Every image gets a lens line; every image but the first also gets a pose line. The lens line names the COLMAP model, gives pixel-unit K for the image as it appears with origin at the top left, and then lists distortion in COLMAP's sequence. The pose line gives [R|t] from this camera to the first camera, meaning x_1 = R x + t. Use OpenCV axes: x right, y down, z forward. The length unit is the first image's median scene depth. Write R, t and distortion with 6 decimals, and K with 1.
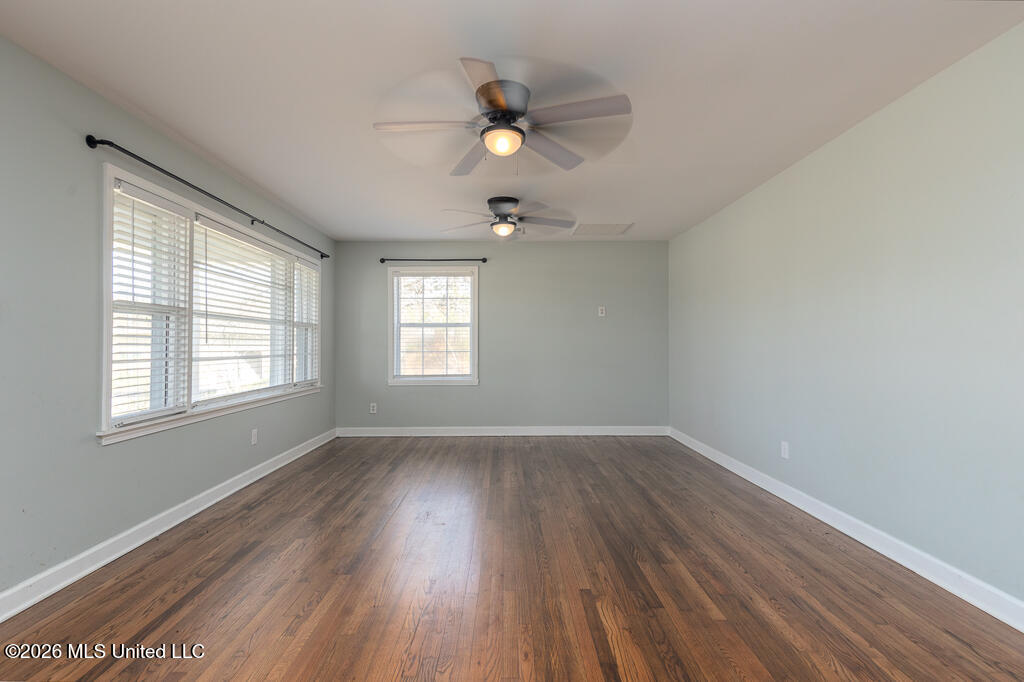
lens RADIAL K [[490.1, 0, 509.5], [0, 490.1, 337.3], [0, 0, 1]] dist [0.055364, -0.019299]
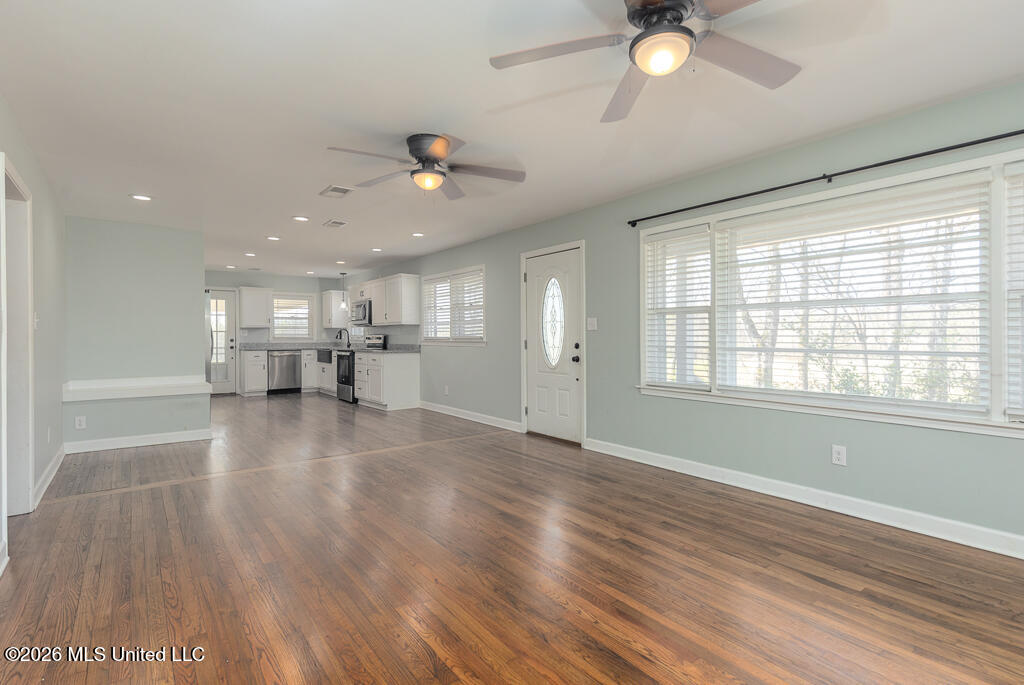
lens RADIAL K [[501.2, 0, 508.3], [0, 501.2, 336.4], [0, 0, 1]] dist [0.050382, 0.000059]
pose [[-0.809995, 0.005424, -0.586412, 0.497384], [0.013835, 0.999856, -0.009862, 0.023381], [0.586274, -0.016101, -0.809953, 1.832020]]
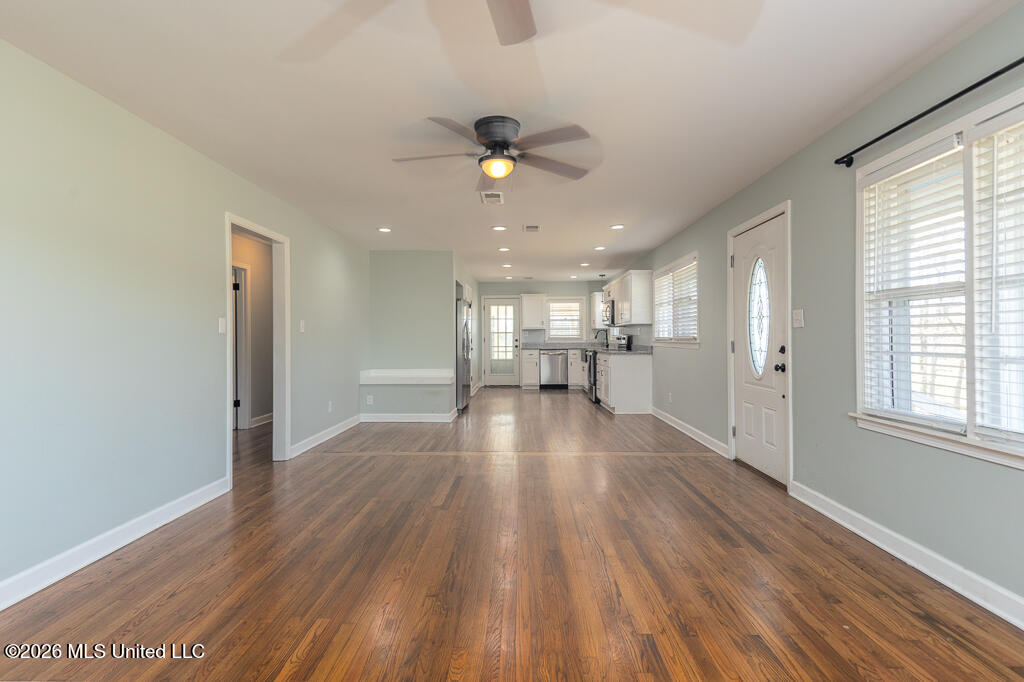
lens RADIAL K [[490.1, 0, 509.5], [0, 490.1, 337.3], [0, 0, 1]] dist [0.055364, -0.019299]
pose [[-0.999393, 0.006490, 0.034217, -0.067533], [0.005966, 0.999864, -0.015382, 0.026661], [-0.034312, -0.015169, -0.999296, 1.825879]]
